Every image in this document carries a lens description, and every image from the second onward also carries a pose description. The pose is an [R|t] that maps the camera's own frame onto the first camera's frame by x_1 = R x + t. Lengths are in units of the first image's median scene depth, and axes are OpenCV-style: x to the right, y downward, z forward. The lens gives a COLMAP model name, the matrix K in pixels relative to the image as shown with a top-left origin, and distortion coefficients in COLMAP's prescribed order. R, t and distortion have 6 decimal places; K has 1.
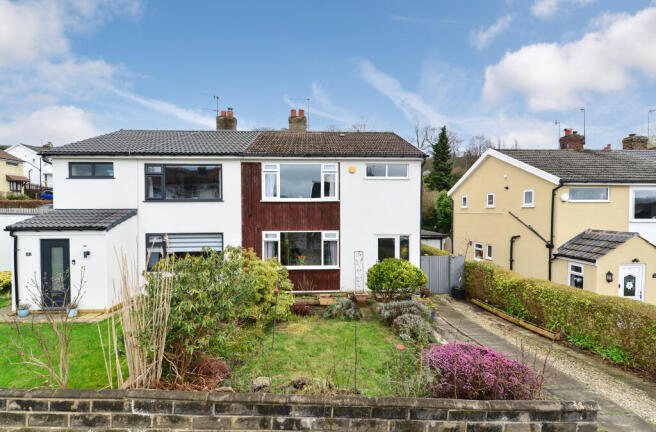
lens RADIAL K [[270.3, 0, 320.4], [0, 270.3, 216.8], [0, 0, 1]] dist [0.002485, -0.000269]
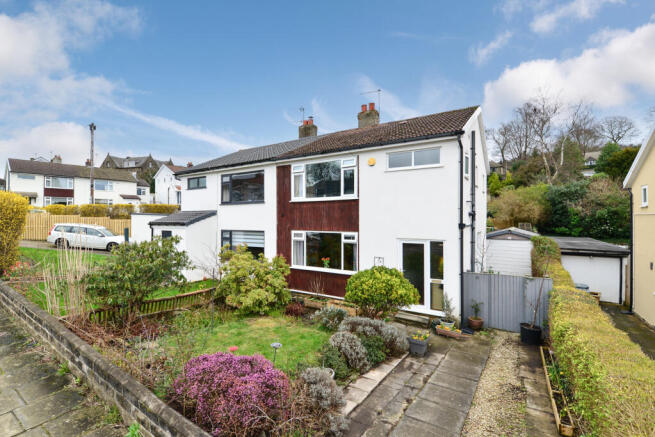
lens RADIAL K [[288.0, 0, 331.1], [0, 288.0, 219.7], [0, 0, 1]] dist [-0.000511, -0.010879]
pose [[0.825572, 0.004305, -0.564281, 0.533020], [-0.012761, 0.999858, -0.011042, 0.021934], [0.564153, 0.016317, 0.825509, 0.171786]]
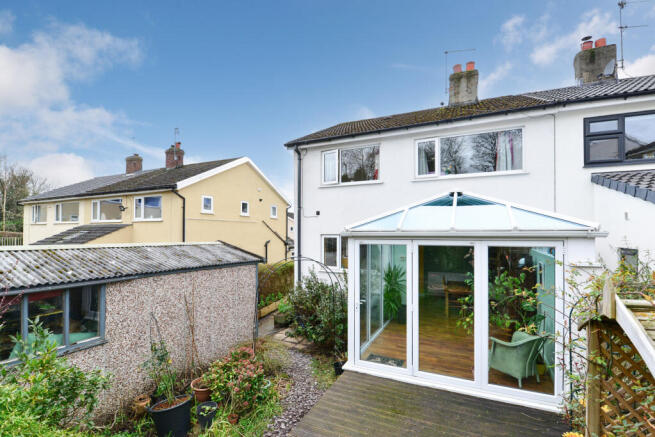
lens RADIAL K [[288.0, 0, 331.1], [0, 288.0, 219.7], [0, 0, 1]] dist [-0.000511, -0.010879]
pose [[-0.888546, -0.032479, 0.457636, -0.170262], [-0.037129, 0.999310, -0.001169, -0.043784], [-0.457282, -0.018030, -0.889139, 2.560305]]
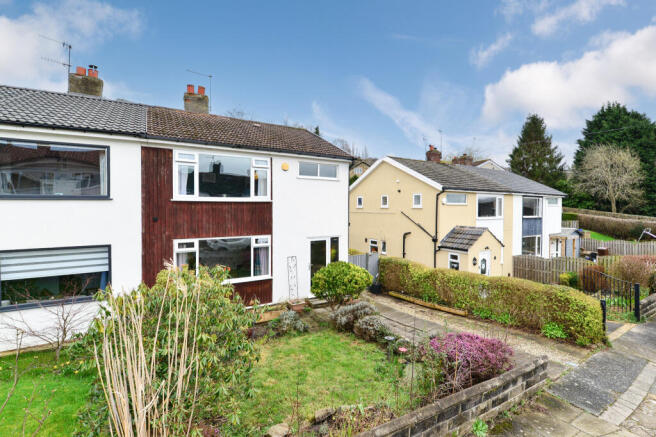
lens RADIAL K [[292.0, 0, 328.8], [0, 292.0, 211.6], [0, 0, 1]] dist [-0.003475, -0.000404]
pose [[0.876331, -0.003430, 0.481697, -0.227055], [0.007467, 0.999951, -0.006465, -0.017395], [-0.481651, 0.009262, 0.876314, 0.074408]]
